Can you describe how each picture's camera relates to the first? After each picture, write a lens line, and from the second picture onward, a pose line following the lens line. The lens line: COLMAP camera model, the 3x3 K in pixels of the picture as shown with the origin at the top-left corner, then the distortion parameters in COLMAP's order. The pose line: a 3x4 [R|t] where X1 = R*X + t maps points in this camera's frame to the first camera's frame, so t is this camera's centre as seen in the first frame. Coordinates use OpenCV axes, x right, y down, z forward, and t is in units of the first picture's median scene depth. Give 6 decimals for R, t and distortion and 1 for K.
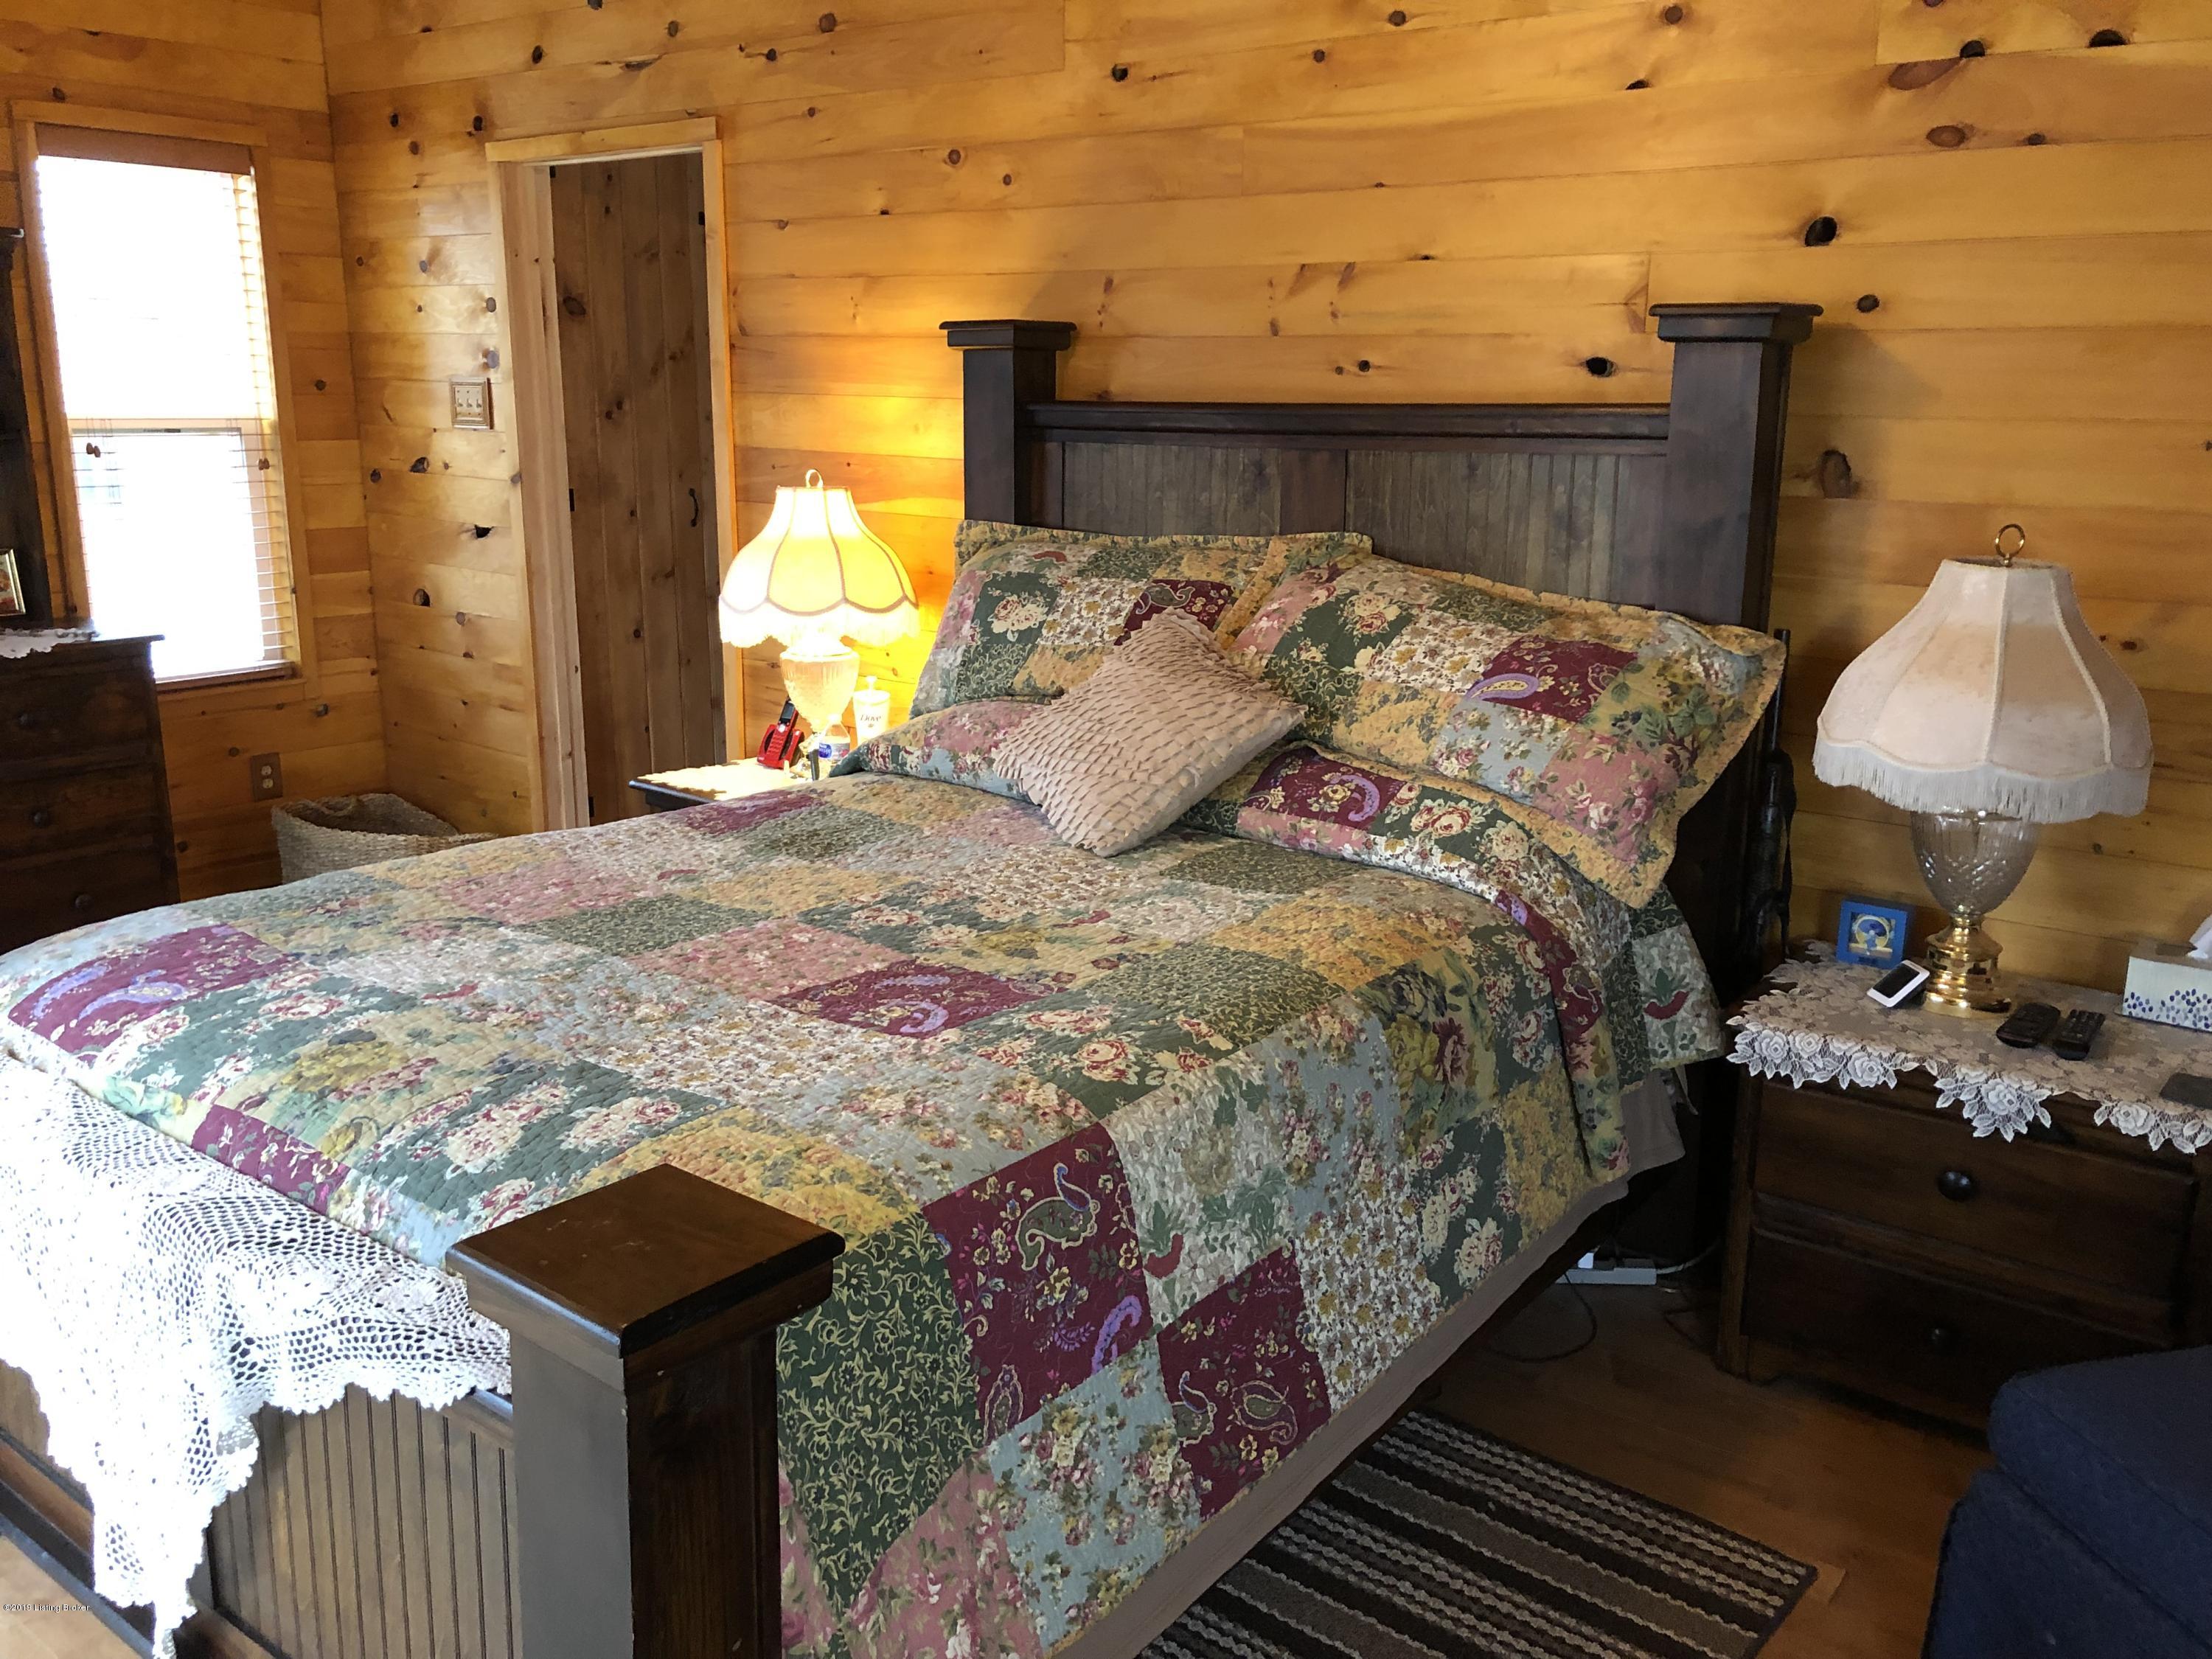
lens RADIAL K [[1850.8, 0, 1106.0], [0, 1850.8, 829.5], [0, 0, 1]] dist [0.001683, -0.001216]
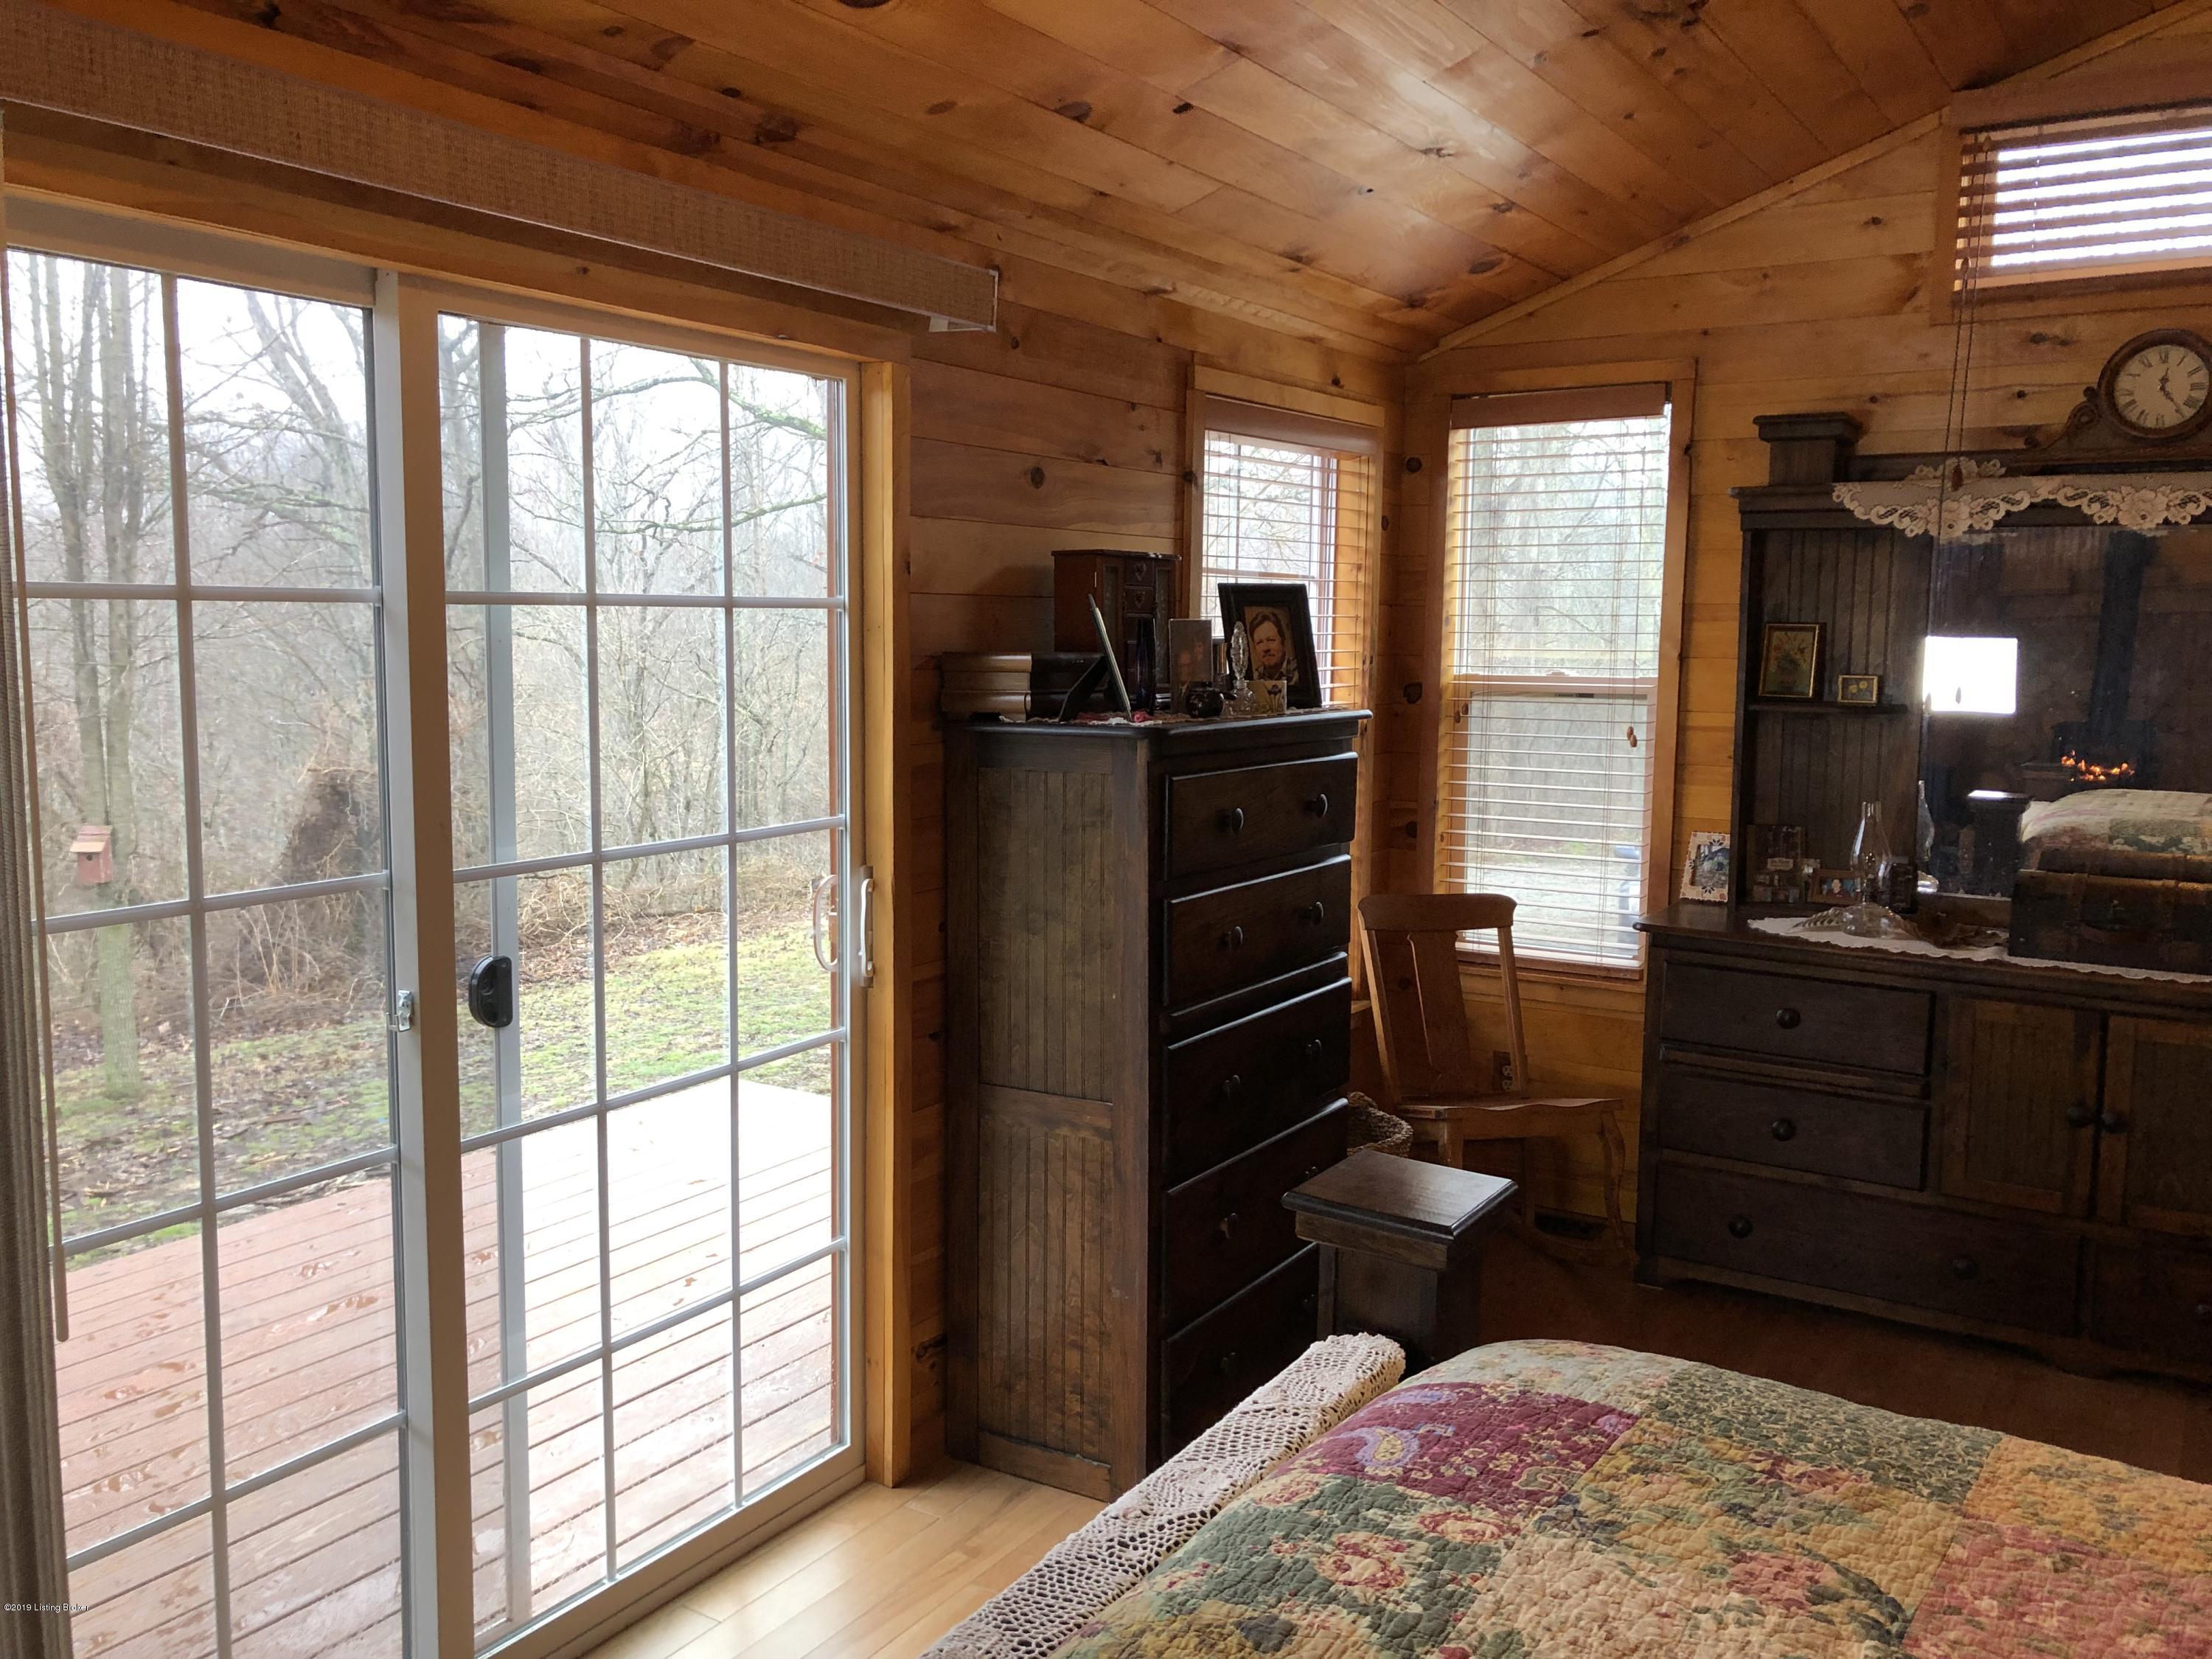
lens RADIAL K [[1850.8, 0, 1106.0], [0, 1850.8, 829.5], [0, 0, 1]] dist [0.001683, -0.001216]
pose [[0.080163, 0.096227, -0.992126, 0.179999], [-0.251741, 0.965018, 0.073257, -0.173849], [0.964469, 0.243886, 0.101583, 0.753964]]
